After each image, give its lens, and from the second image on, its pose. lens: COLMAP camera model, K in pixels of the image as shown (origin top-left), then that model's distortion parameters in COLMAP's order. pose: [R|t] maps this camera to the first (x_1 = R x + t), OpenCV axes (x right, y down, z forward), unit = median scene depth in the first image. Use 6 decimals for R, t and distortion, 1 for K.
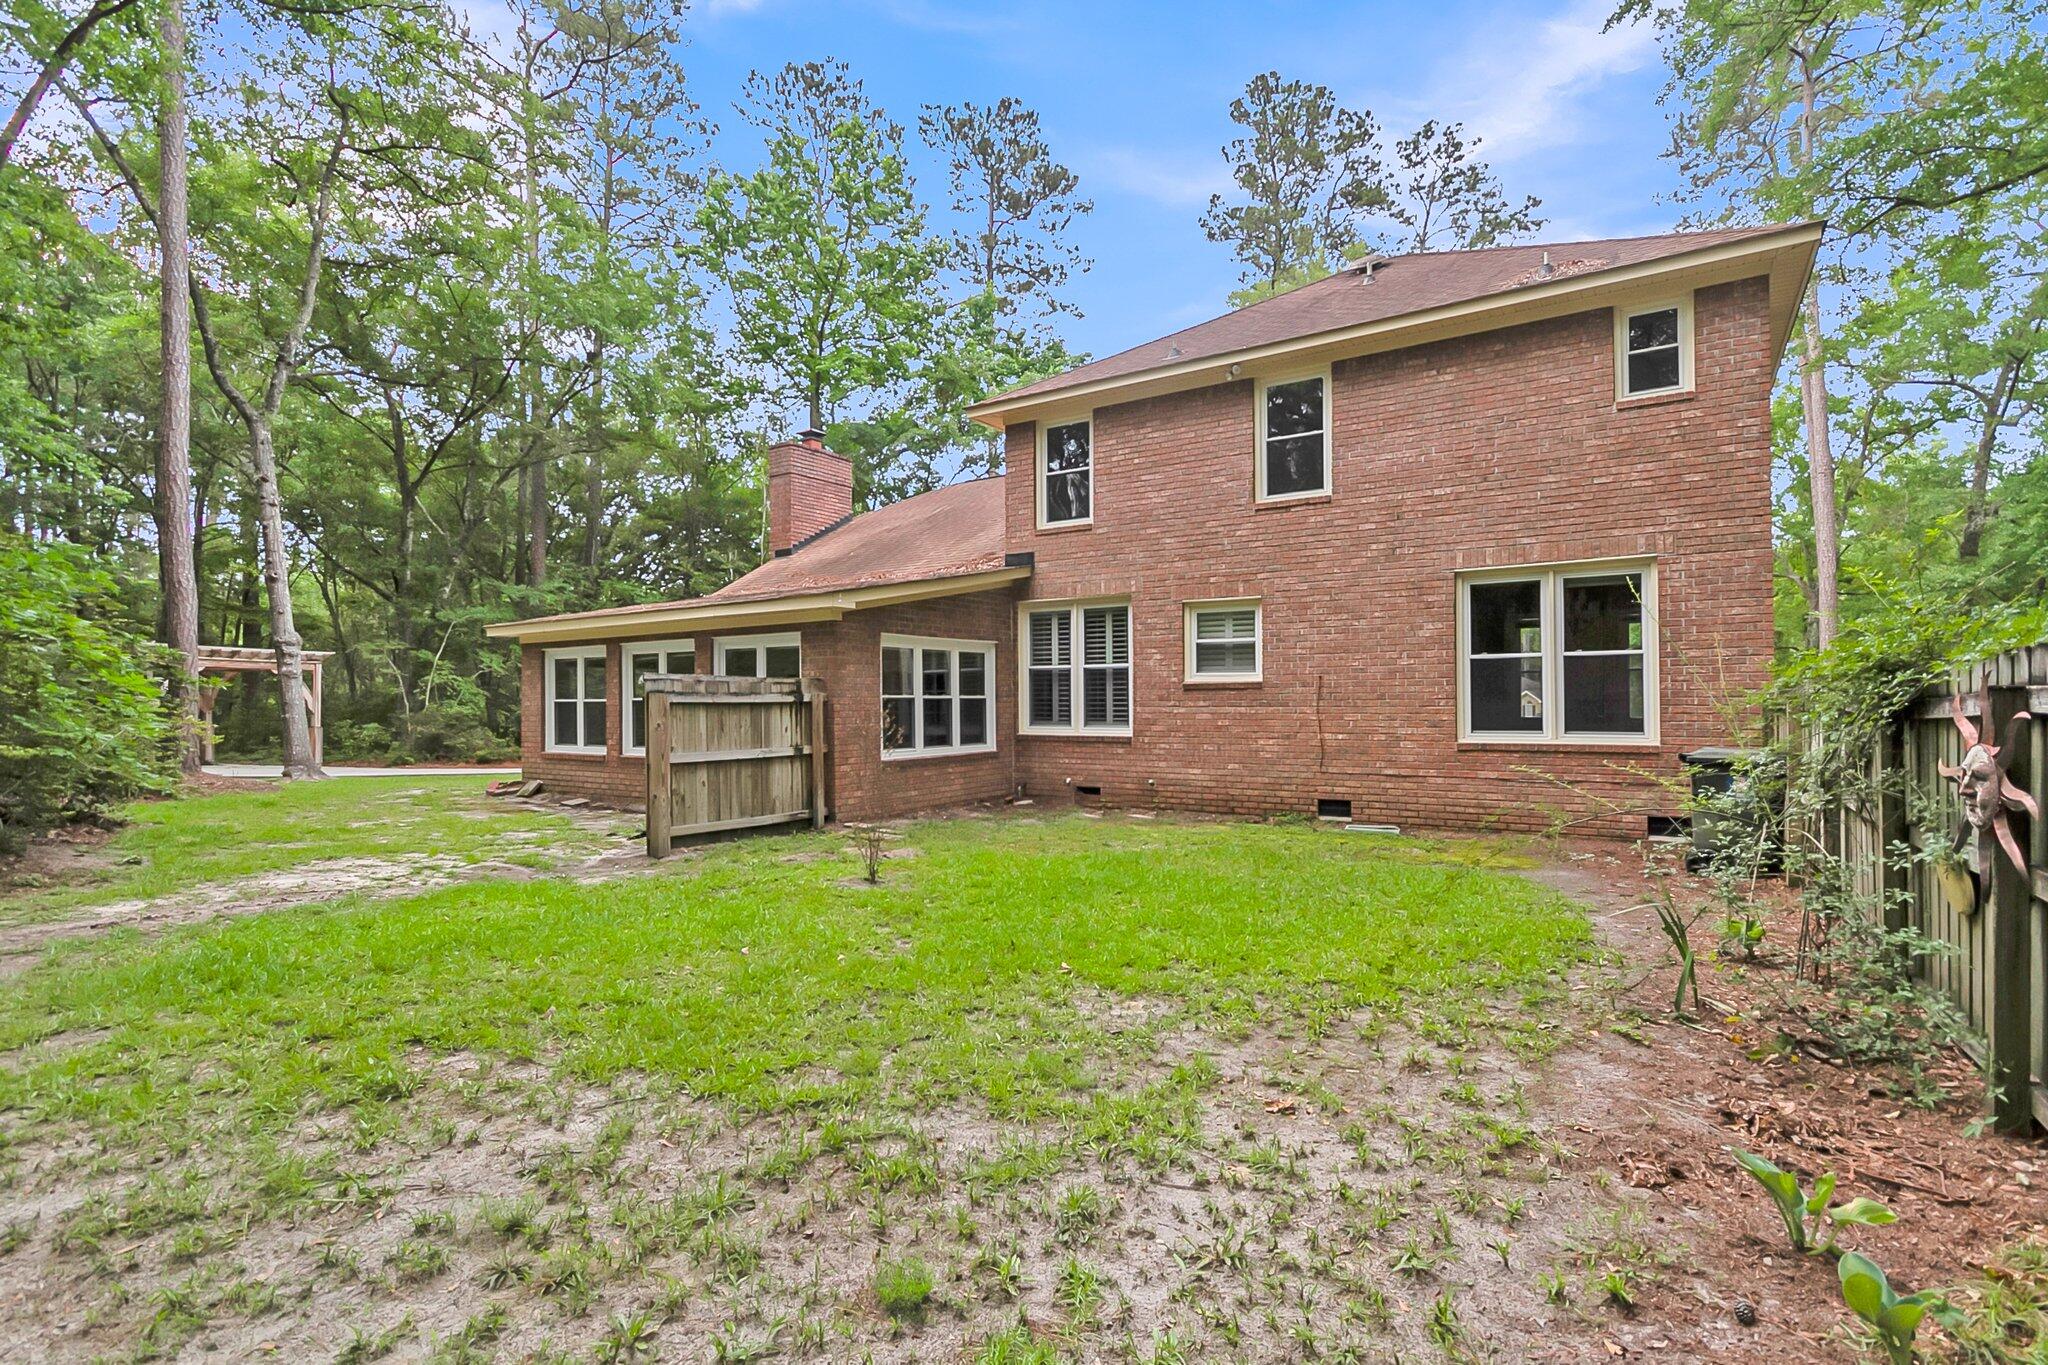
lens RADIAL K [[989.9, 0, 1024.0], [0, 989.9, 682.5], [0, 0, 1]] dist [0.004337, 0.000282]
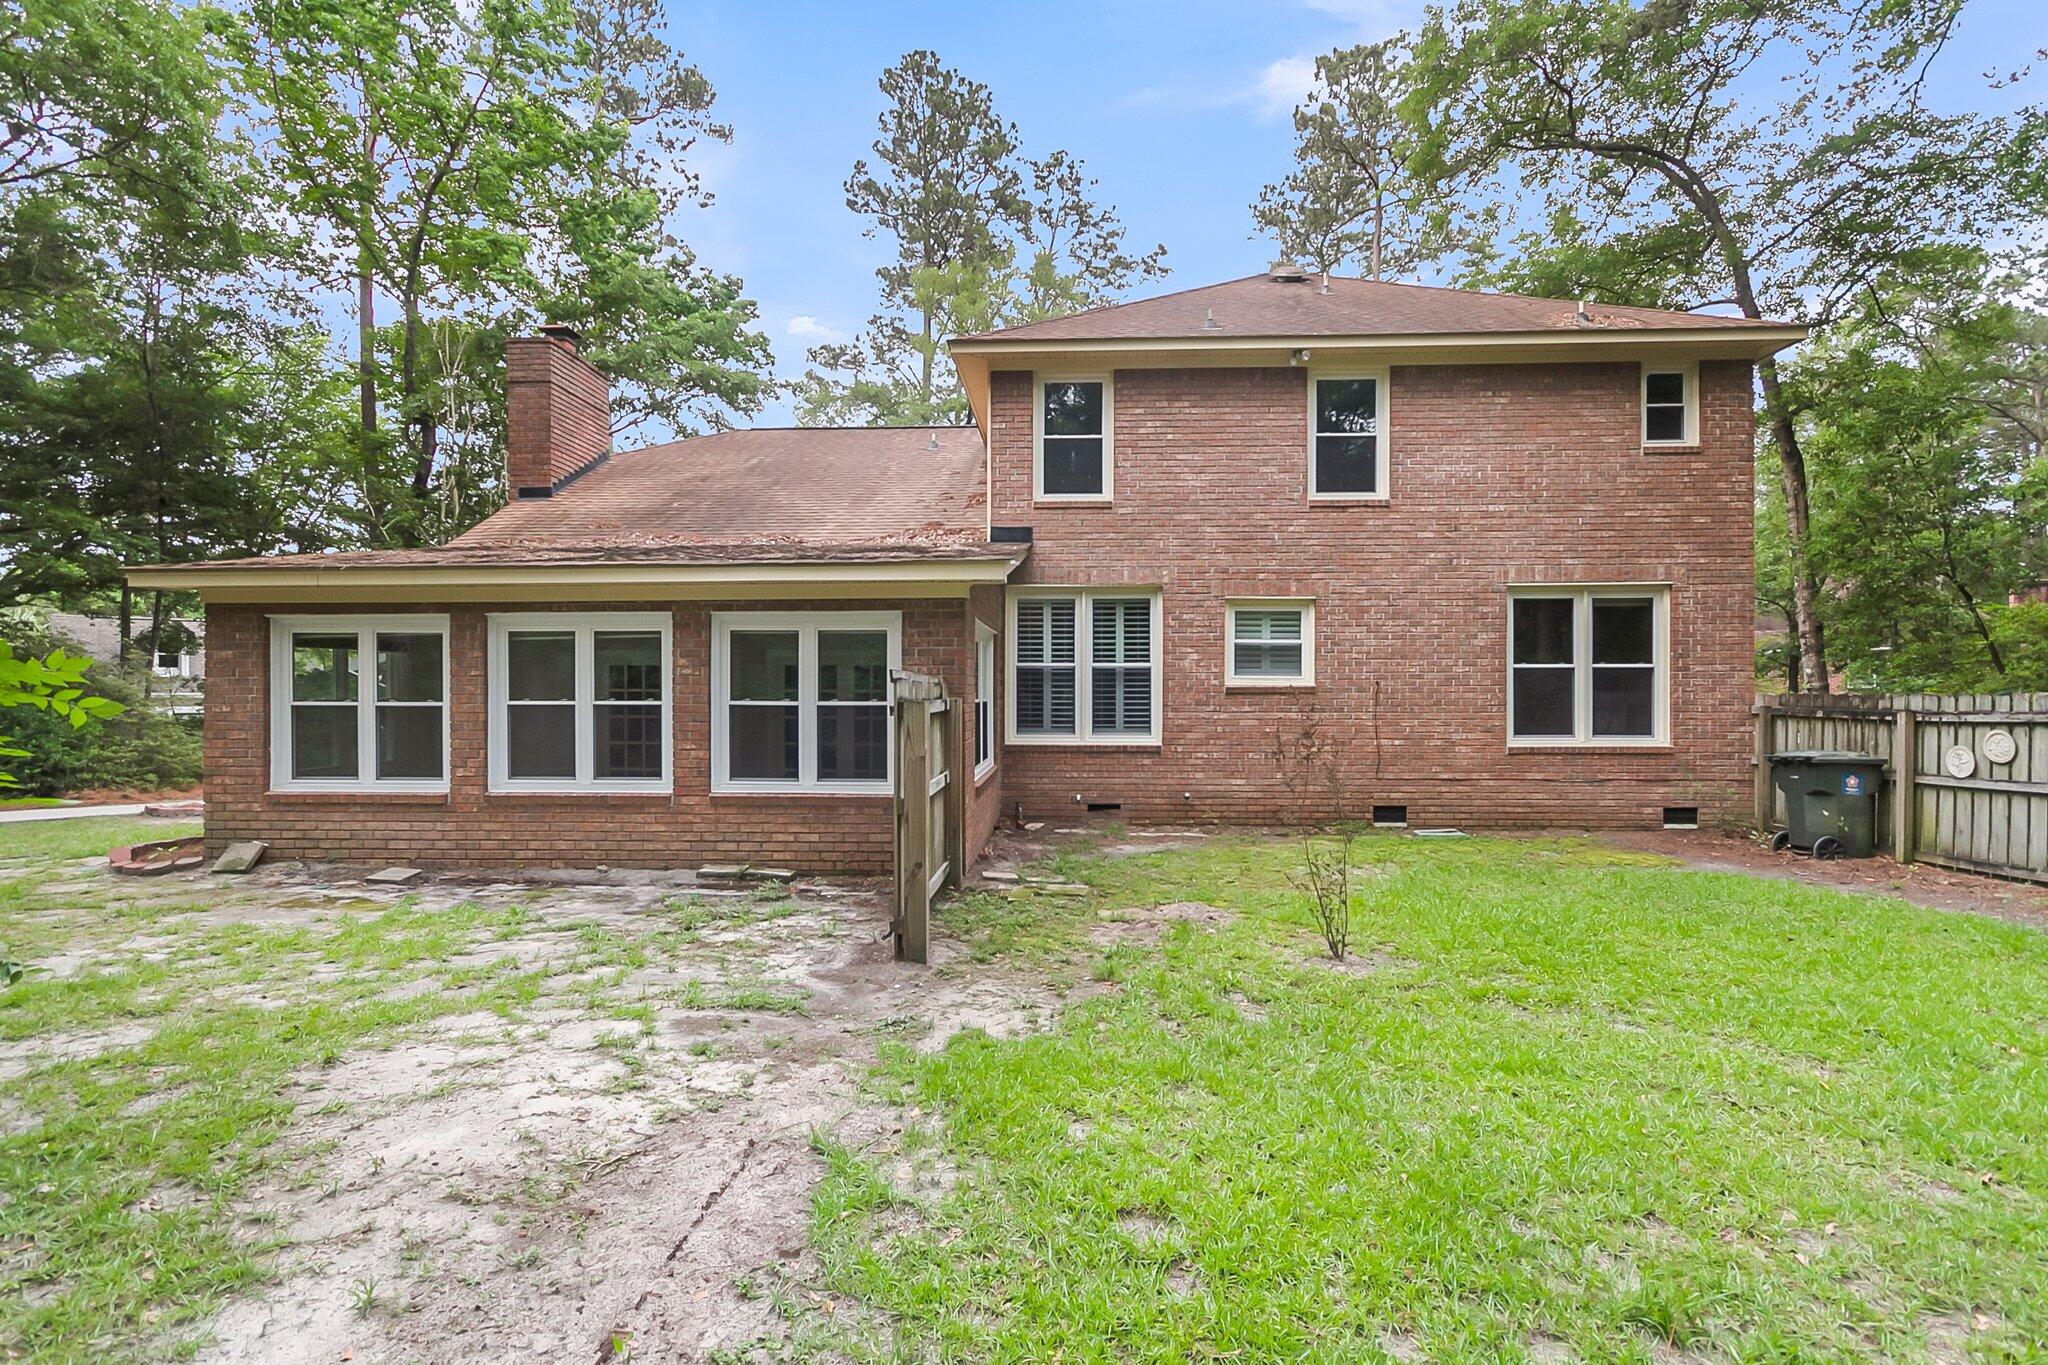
lens RADIAL K [[989.9, 0, 1024.0], [0, 989.9, 682.5], [0, 0, 1]] dist [0.004337, 0.000282]
pose [[0.851431, 0.011164, 0.524347, -0.486650], [-0.015332, 0.999876, 0.003608, -0.003412], [-0.524242, -0.011112, 0.851497, 0.320091]]
